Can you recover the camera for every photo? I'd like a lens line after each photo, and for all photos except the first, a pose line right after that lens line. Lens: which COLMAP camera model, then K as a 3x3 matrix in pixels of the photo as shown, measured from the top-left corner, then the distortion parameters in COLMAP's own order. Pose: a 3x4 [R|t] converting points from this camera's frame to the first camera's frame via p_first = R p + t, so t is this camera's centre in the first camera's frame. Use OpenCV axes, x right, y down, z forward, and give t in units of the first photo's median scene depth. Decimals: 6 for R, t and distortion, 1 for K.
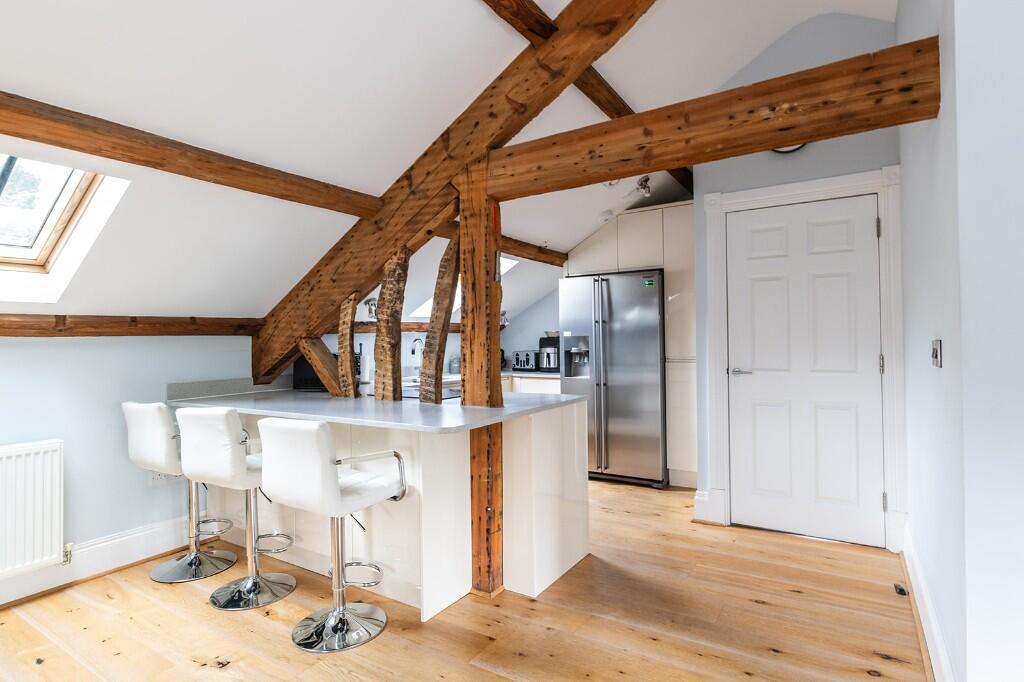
lens RADIAL K [[535.9, 0, 517.6], [0, 535.9, 334.7], [0, 0, 1]] dist [0.003592, 0.002063]
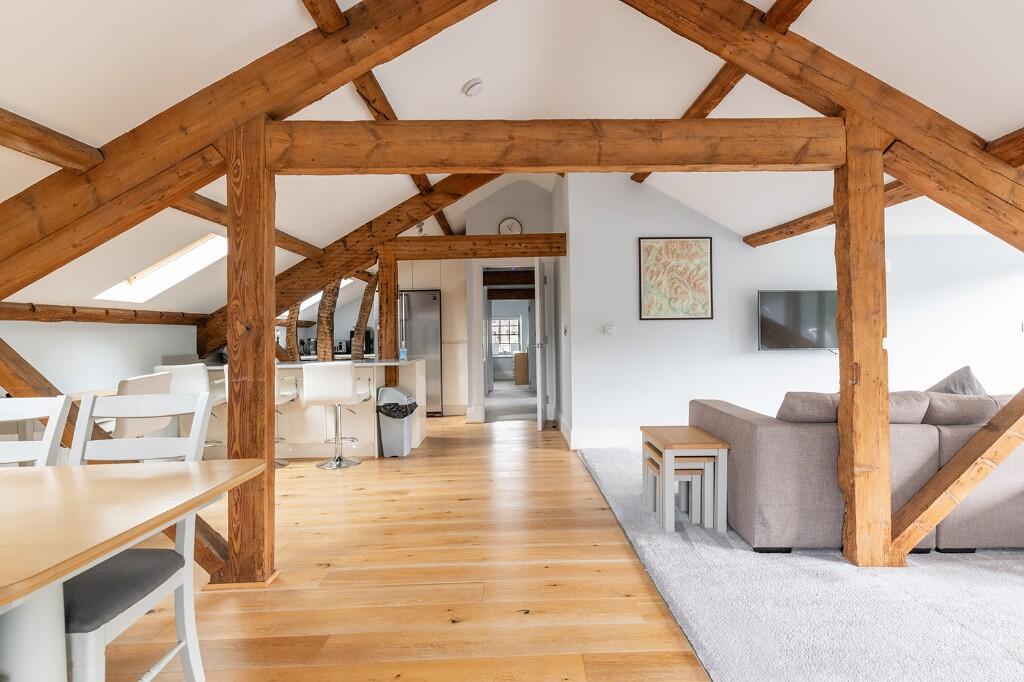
lens RADIAL K [[535.9, 0, 517.6], [0, 535.9, 334.7], [0, 0, 1]] dist [0.003592, 0.002063]
pose [[0.838313, 0.003827, 0.545177, -0.453025], [-0.001395, 0.999987, -0.004873, 0.026996], [-0.545188, 0.003324, 0.838307, -0.573425]]
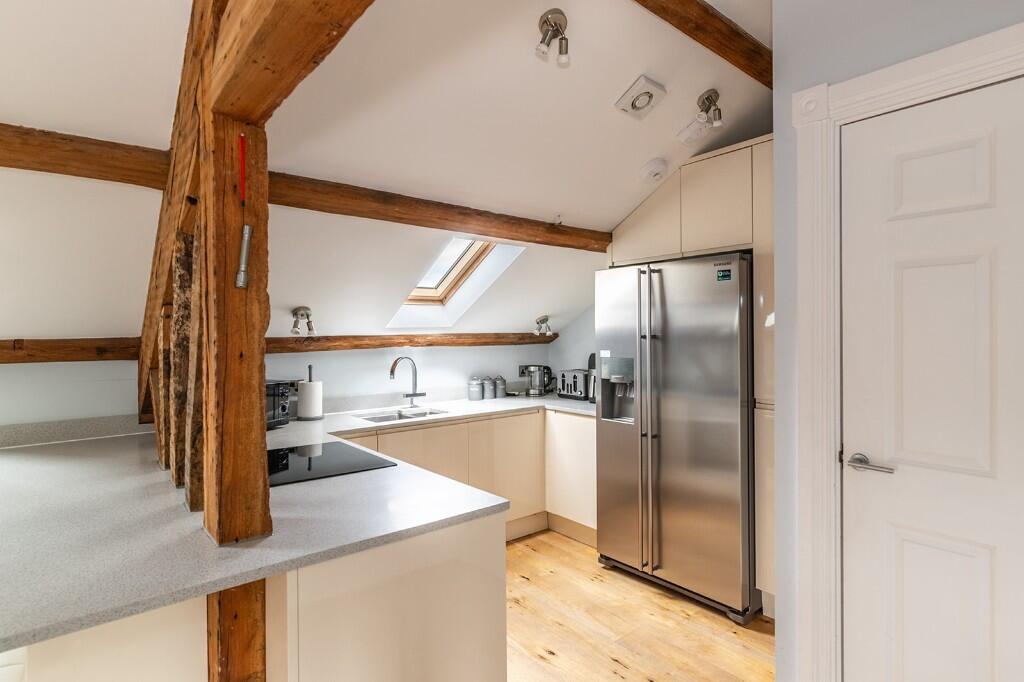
lens RADIAL K [[535.9, 0, 517.6], [0, 535.9, 334.7], [0, 0, 1]] dist [0.003592, 0.002063]
pose [[0.949905, 0.007201, -0.312456, 0.210032], [-0.001972, 0.999853, 0.017048, -0.038585], [0.312533, -0.015578, 0.949779, 0.358965]]
